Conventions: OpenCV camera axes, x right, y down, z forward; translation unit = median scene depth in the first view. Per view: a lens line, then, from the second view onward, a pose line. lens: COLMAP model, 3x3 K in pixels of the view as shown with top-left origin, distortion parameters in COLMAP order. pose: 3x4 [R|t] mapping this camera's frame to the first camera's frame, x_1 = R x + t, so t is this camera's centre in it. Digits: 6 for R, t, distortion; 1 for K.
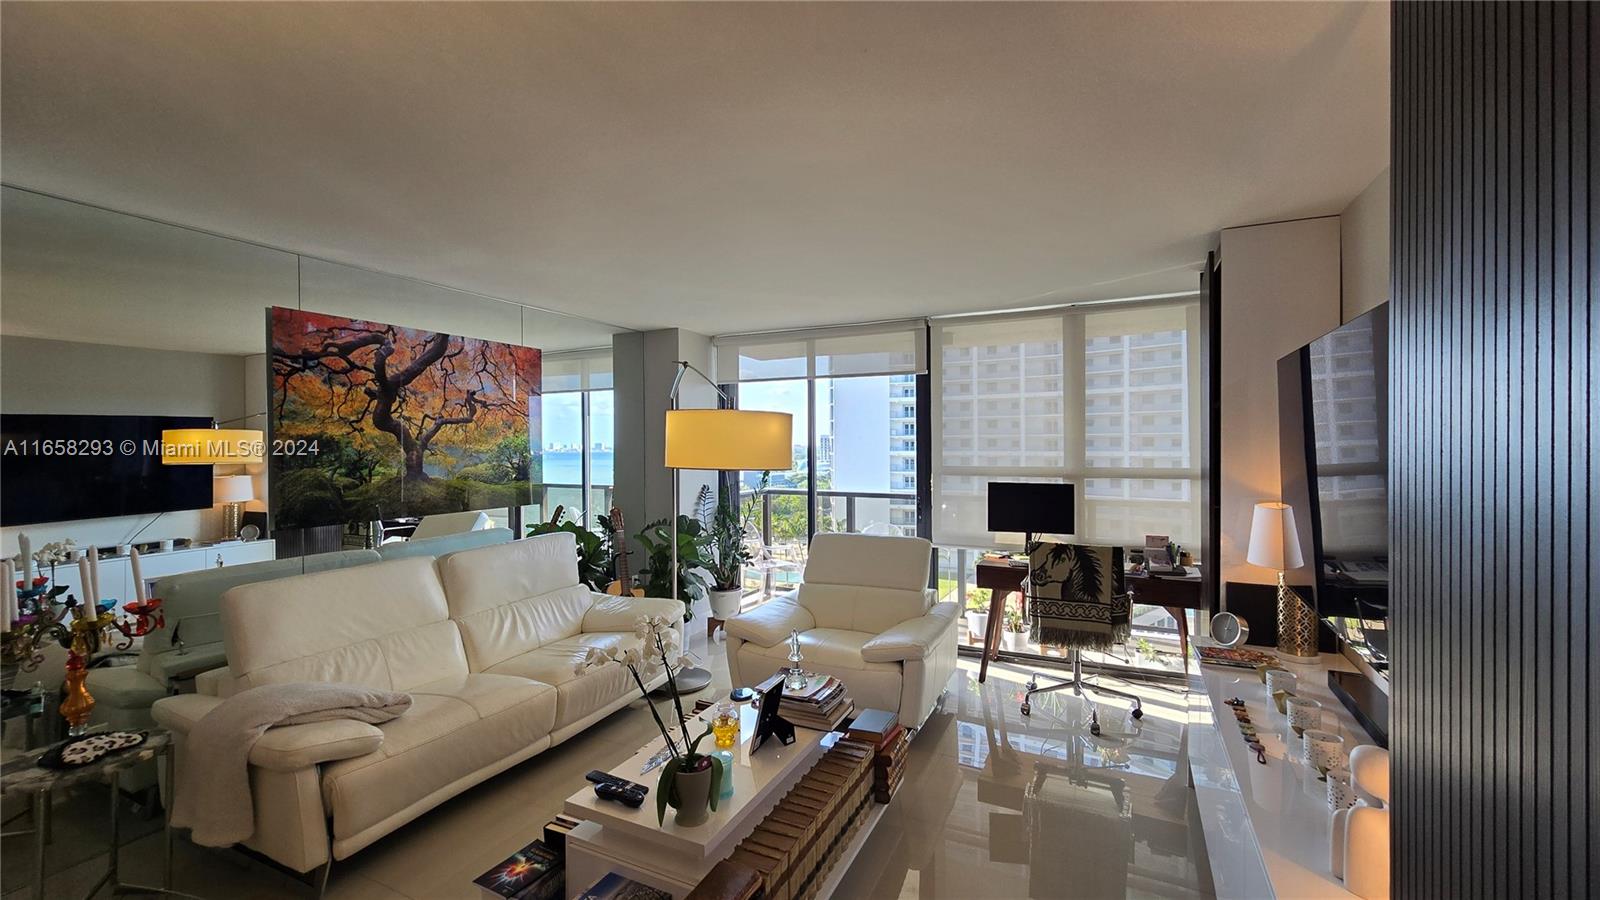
lens RADIAL K [[661.5, 0, 792.8], [0, 661.5, 450.0], [0, 0, 1]] dist [-0.003348, 0.000277]
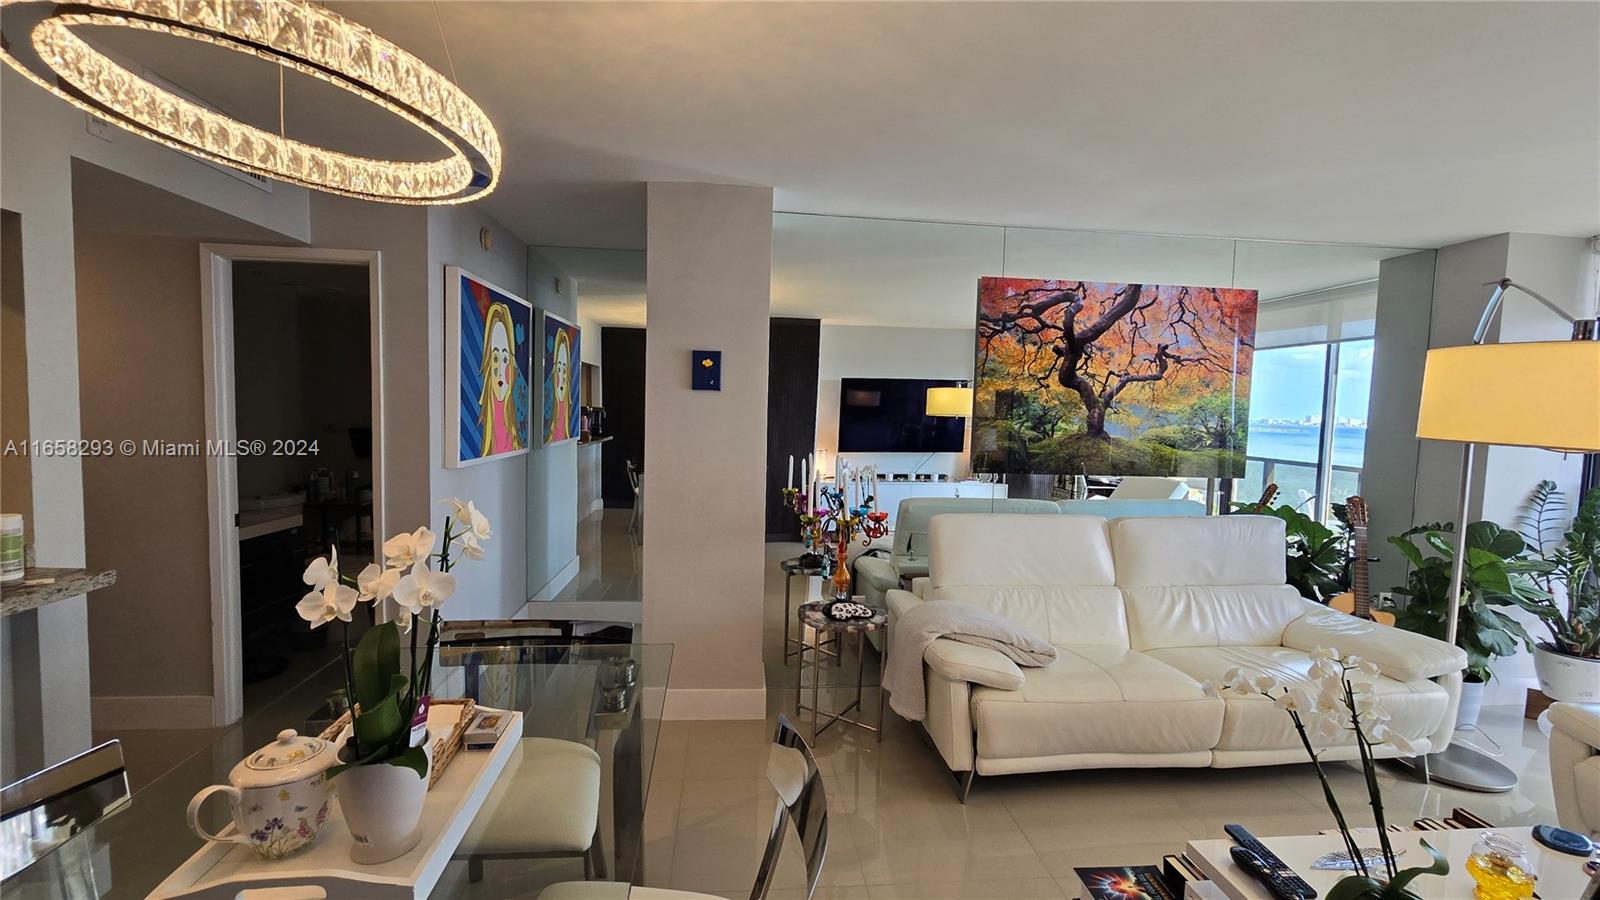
lens RADIAL K [[663.7, 0, 794.1], [0, 663.7, 447.1], [0, 0, 1]] dist [-0.000900, 0.000784]
pose [[0.531931, 0.076681, -0.843309, 0.023923], [-0.038323, 0.997051, 0.066488, 0.009889], [0.845920, -0.003048, 0.533301, 0.092120]]
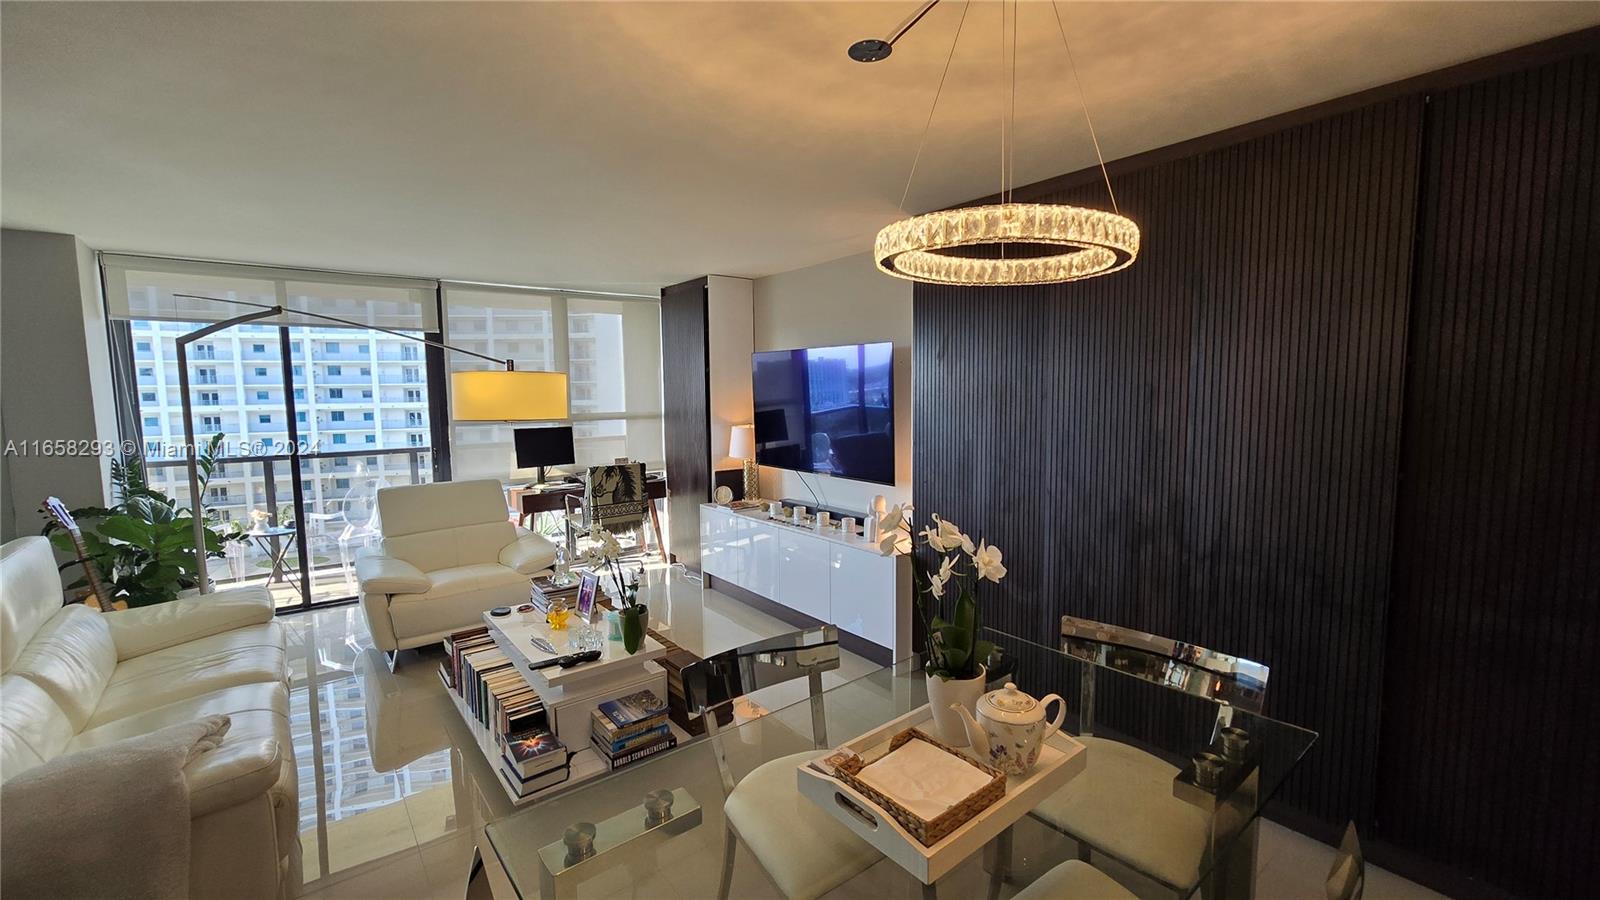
lens RADIAL K [[652.1, 0, 803.0], [0, 652.1, 446.9], [0, 0, 1]] dist [0.000771, 0.000109]
pose [[0.428488, -0.082151, 0.899805, -0.681747], [0.018929, 0.996456, 0.081961, -0.007558], [-0.903349, -0.018087, 0.428524, 0.010326]]
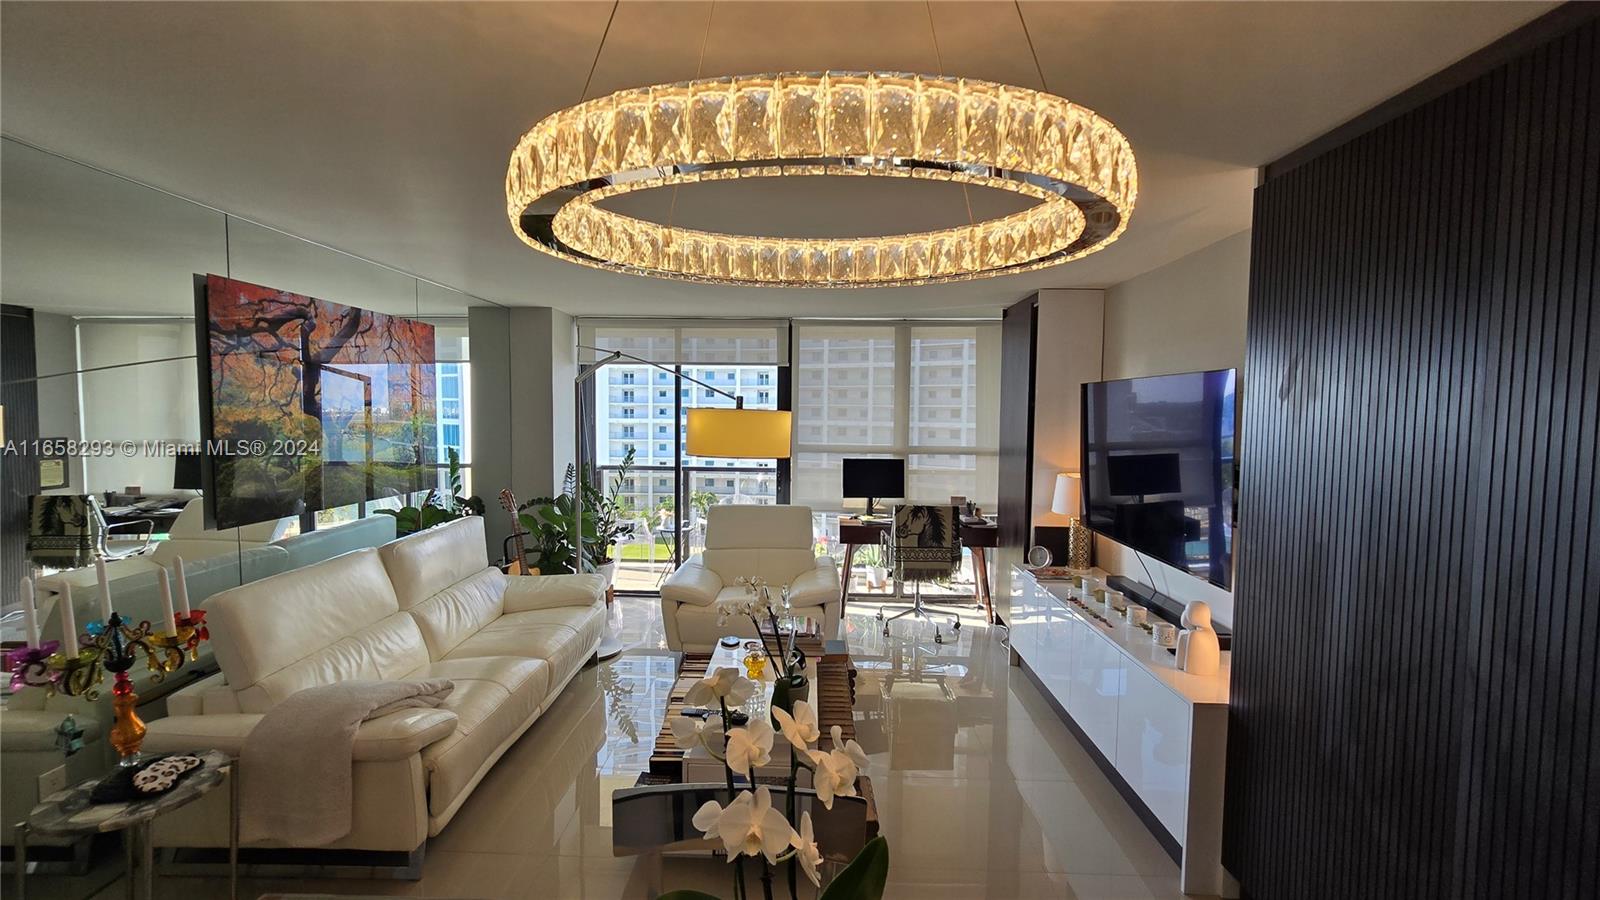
lens RADIAL K [[661.5, 0, 792.8], [0, 661.5, 450.0], [0, 0, 1]] dist [-0.003348, 0.000277]
pose [[0.910698, -0.009123, 0.412973, -0.366036], [-0.011227, 0.998840, 0.046823, -0.028829], [-0.412921, -0.047278, 0.909539, -0.099285]]
